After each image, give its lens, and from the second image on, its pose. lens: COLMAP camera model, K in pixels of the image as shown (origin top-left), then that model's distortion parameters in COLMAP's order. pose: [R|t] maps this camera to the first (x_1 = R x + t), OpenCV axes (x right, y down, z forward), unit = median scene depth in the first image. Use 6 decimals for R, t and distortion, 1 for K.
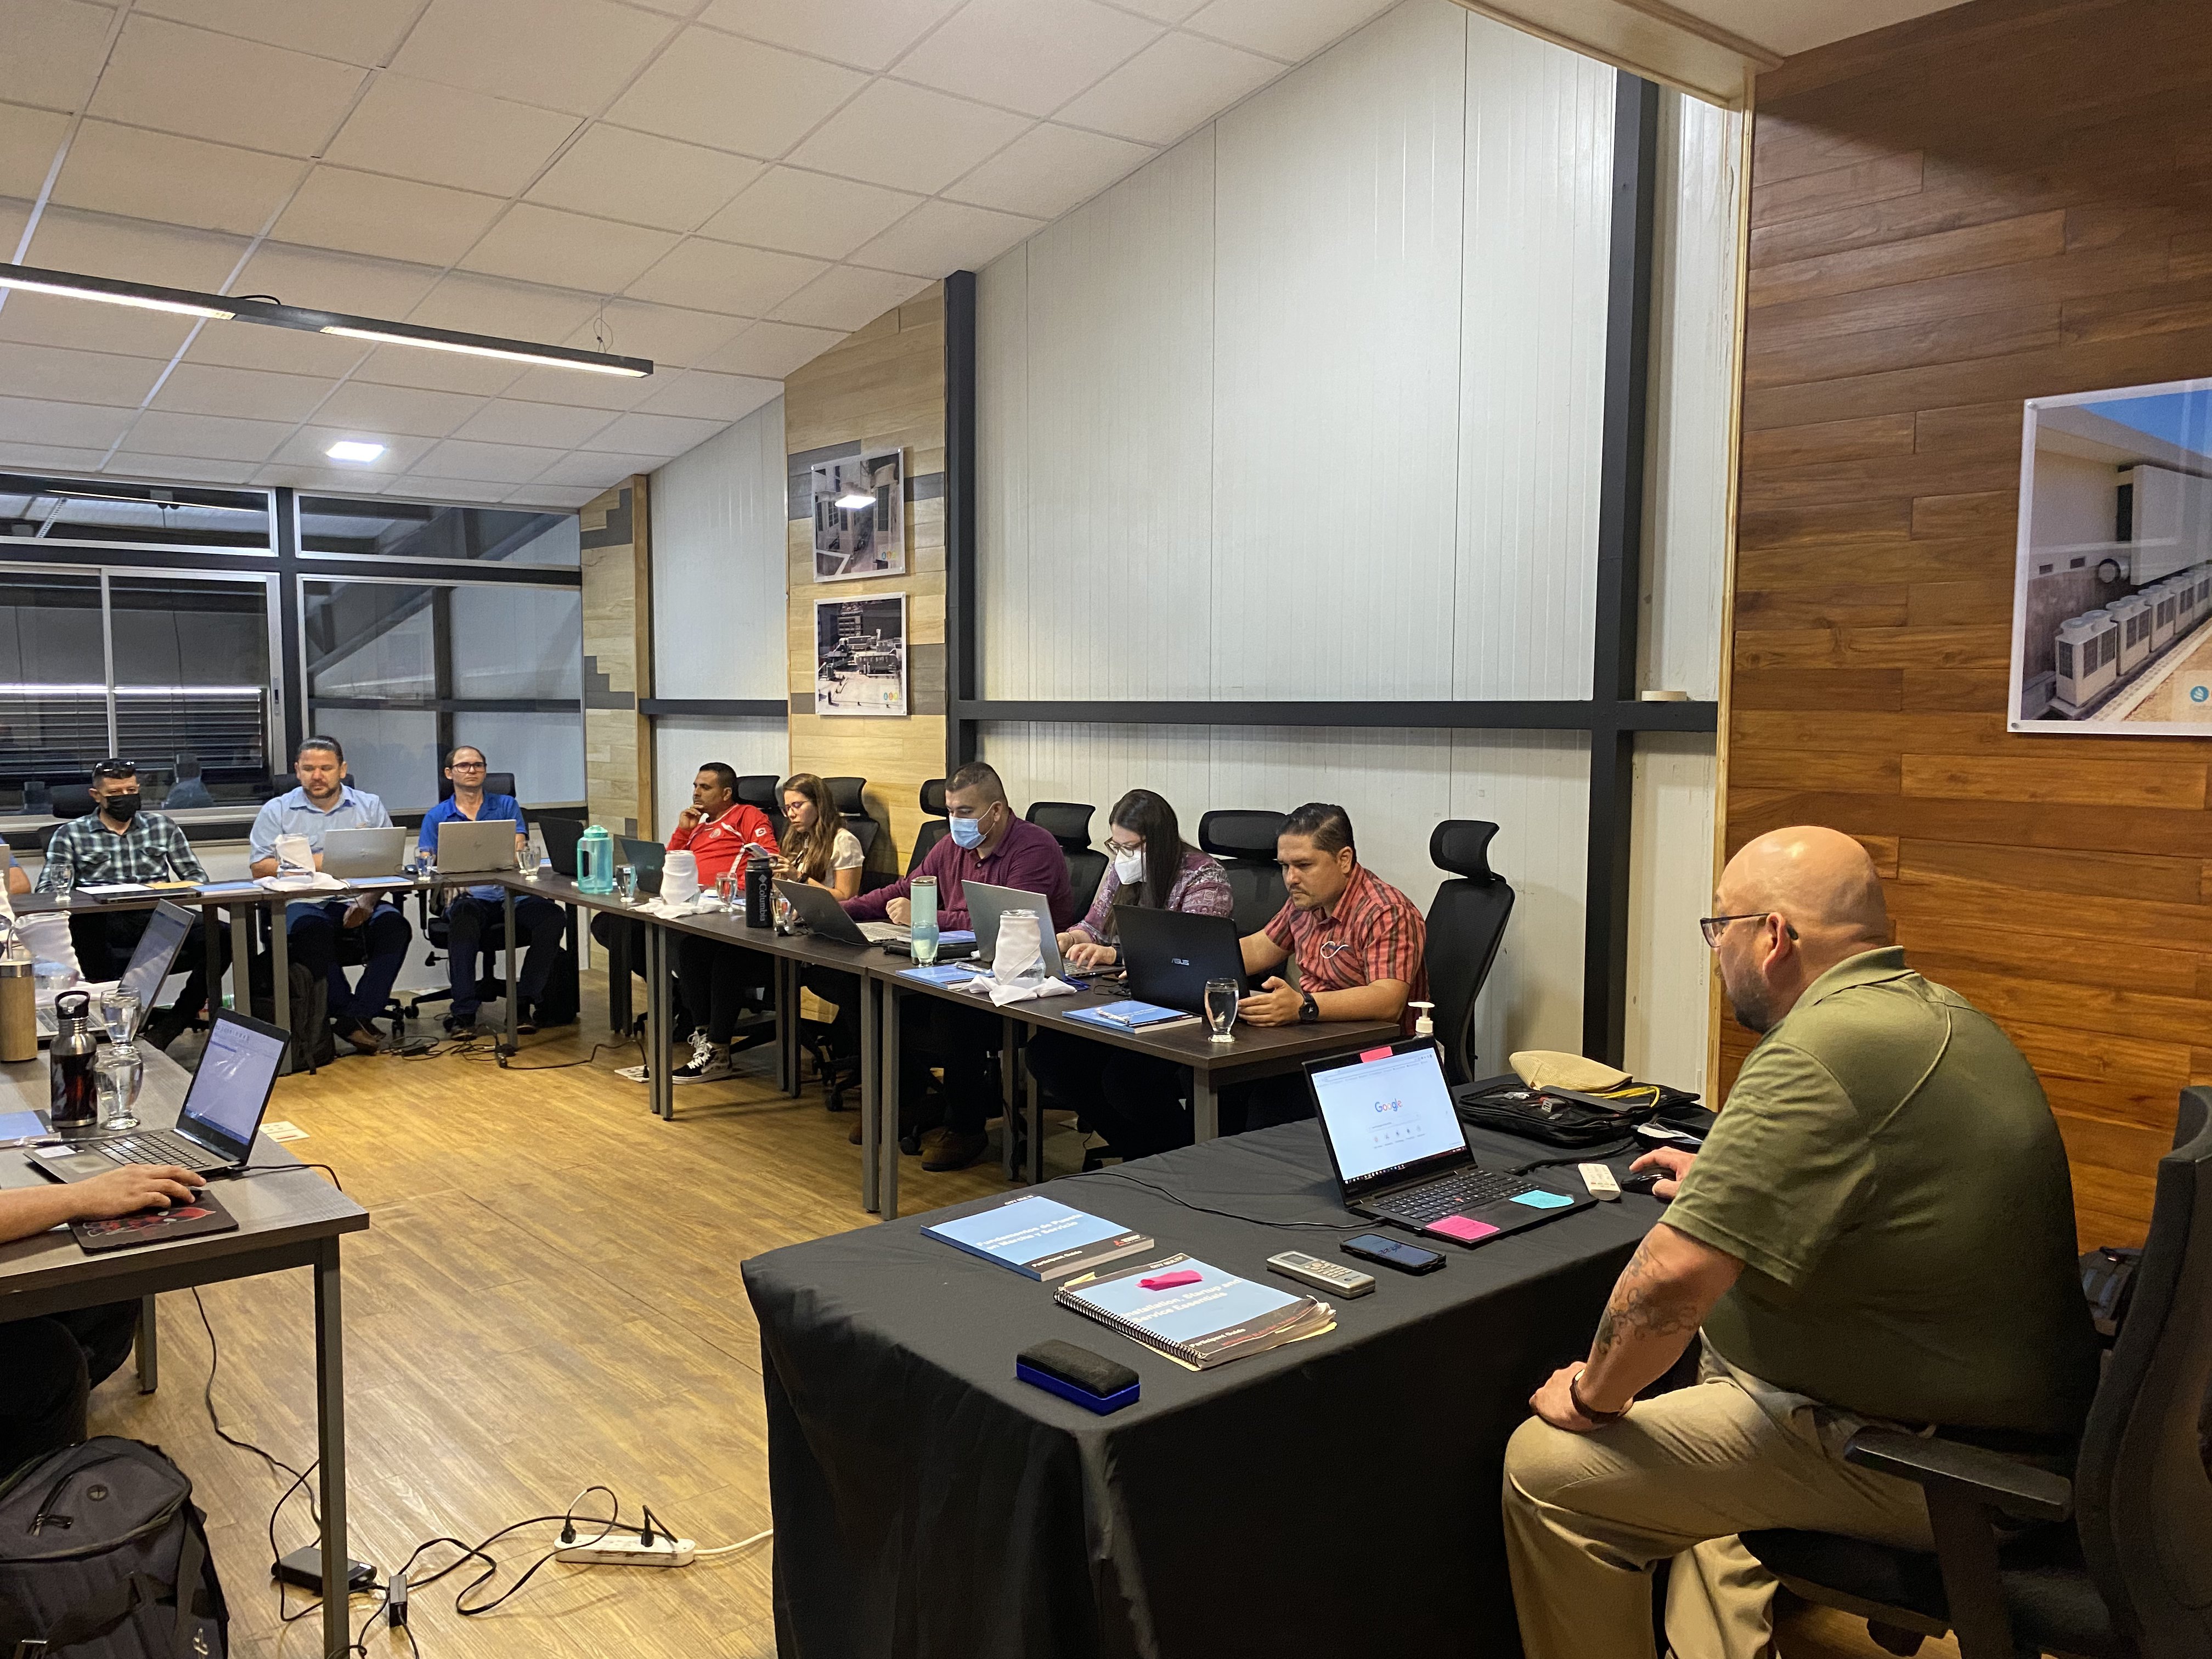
lens RADIAL K [[1716.1, 0, 1112.7], [0, 1716.1, 825.8], [0, 0, 1]] dist [-0.005501, 0.003383]
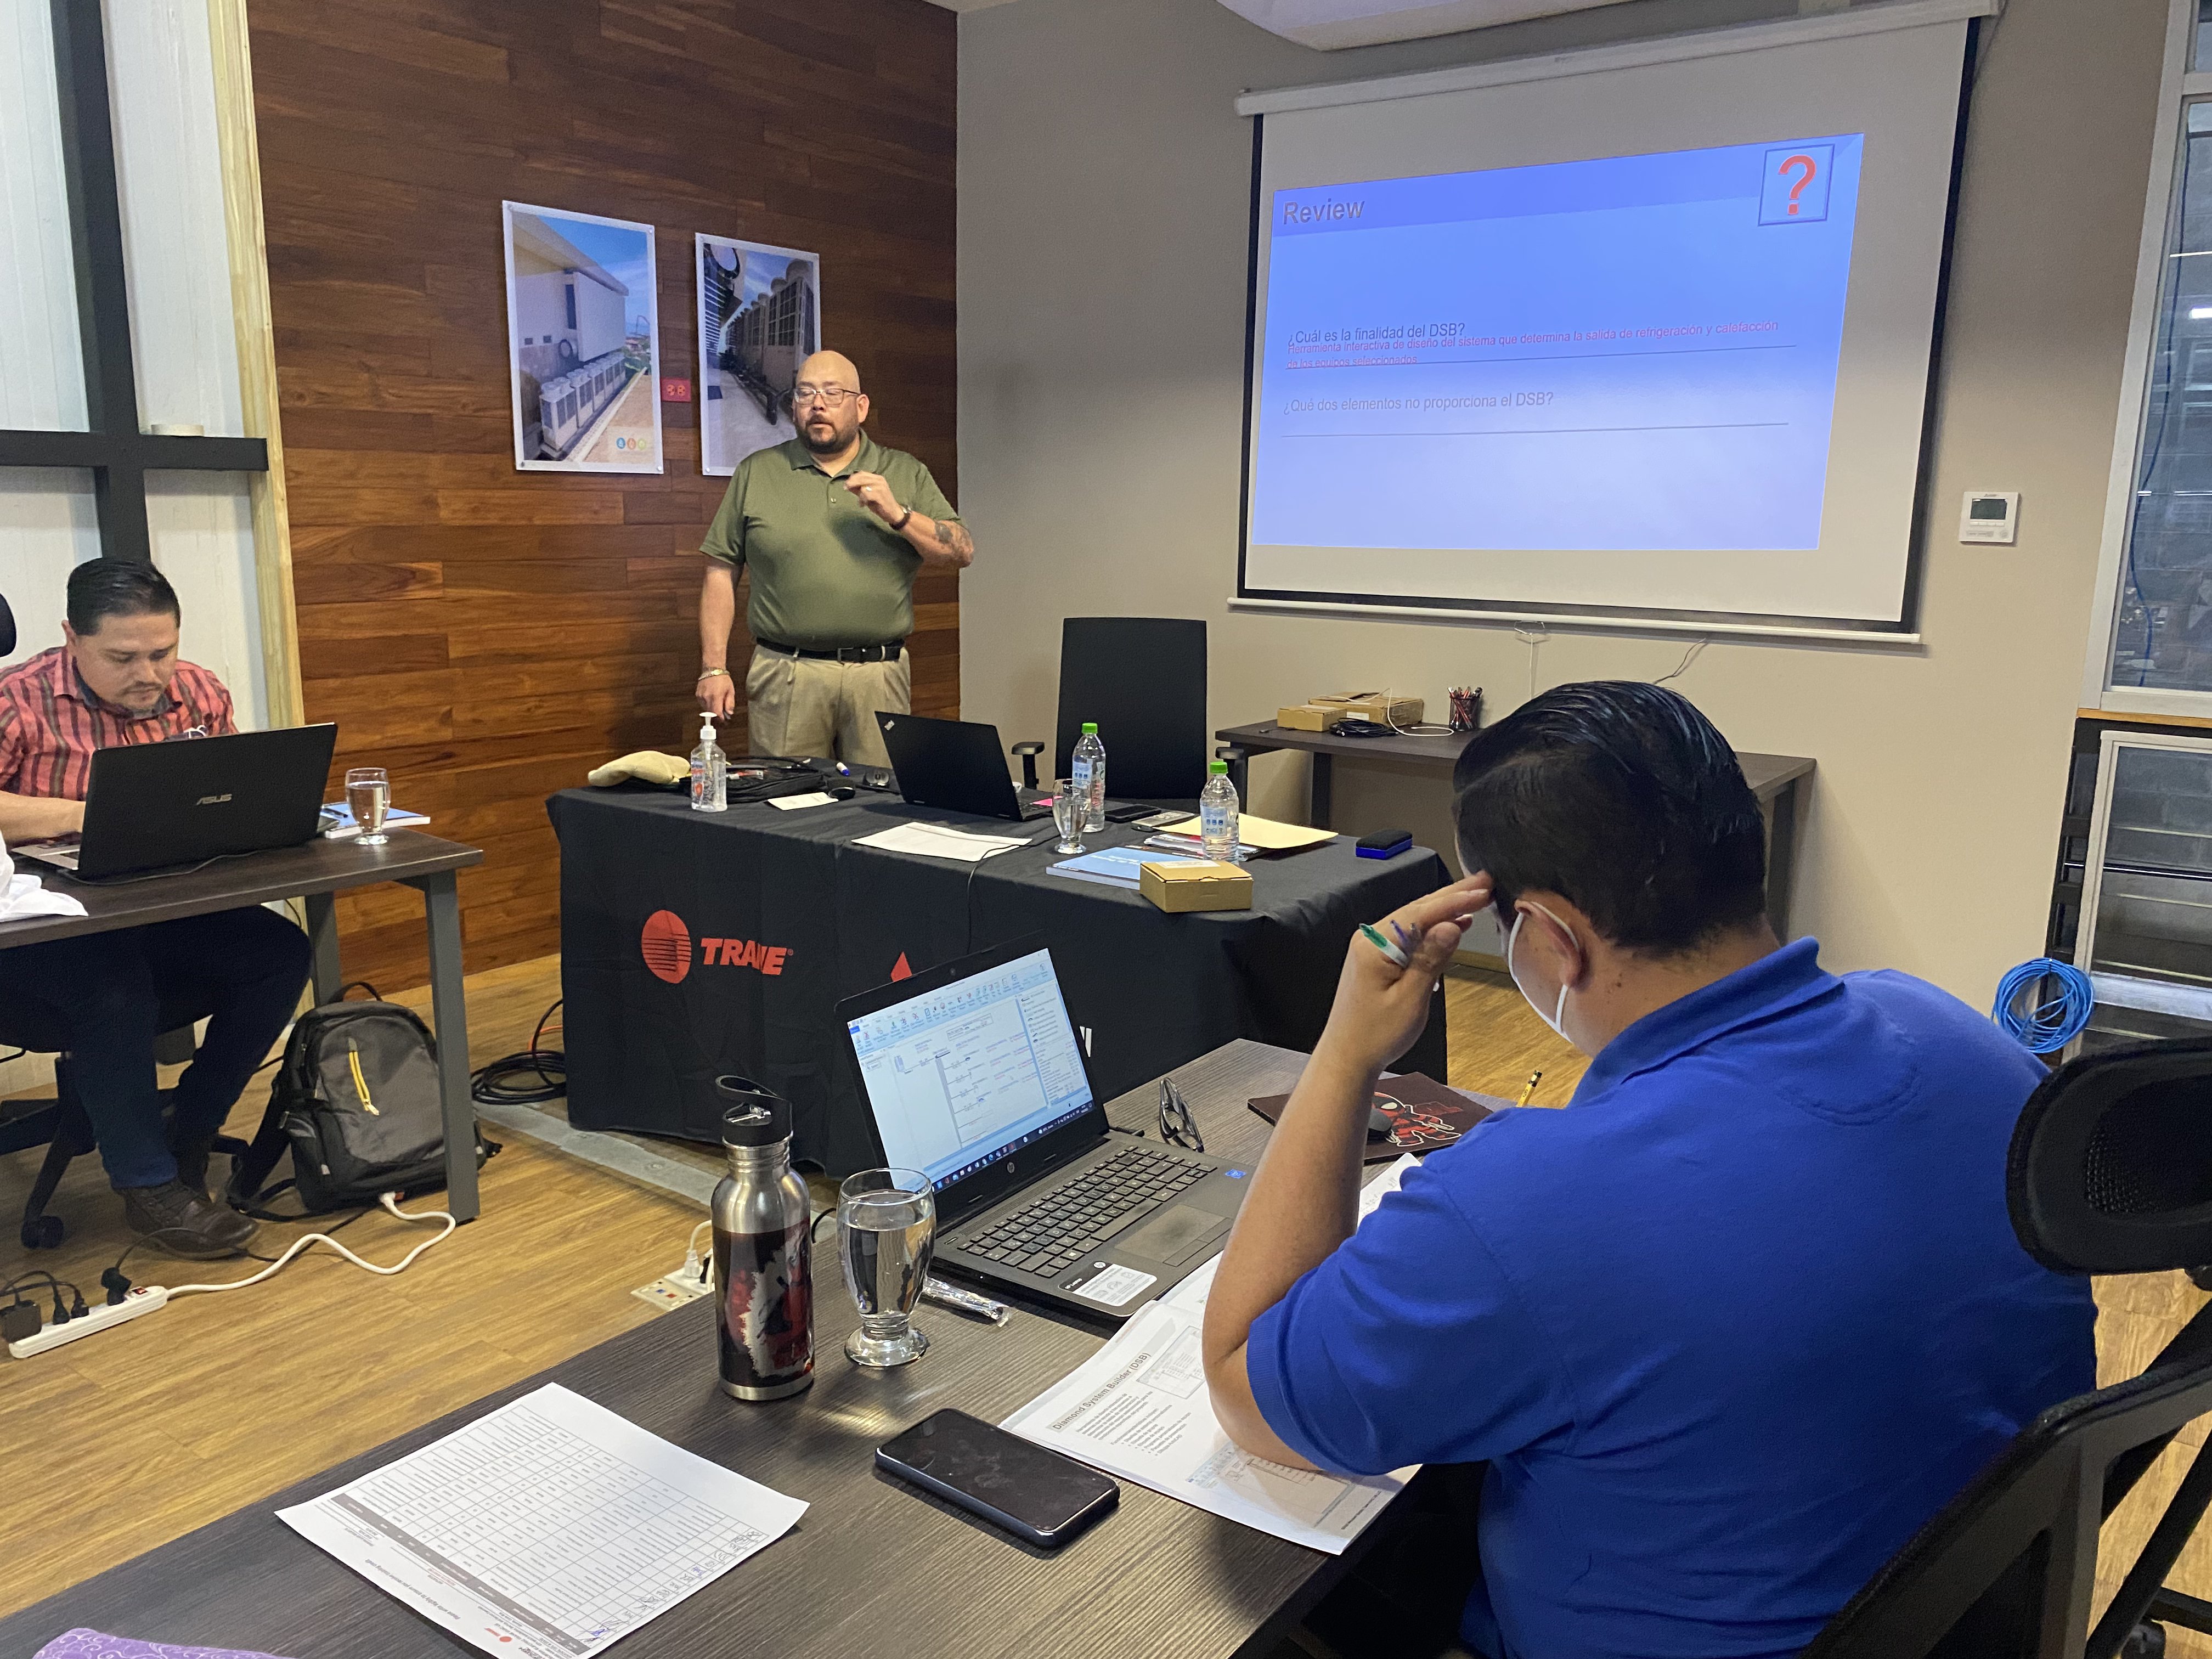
lens RADIAL K [[1716.1, 0, 1112.7], [0, 1716.1, 825.8], [0, 0, 1]] dist [-0.005501, 0.003383]
pose [[-0.229662, -0.191291, 0.954287, -0.830195], [0.059138, 0.975940, 0.209864, -0.037184], [-0.971472, 0.104632, -0.212824, 0.854304]]
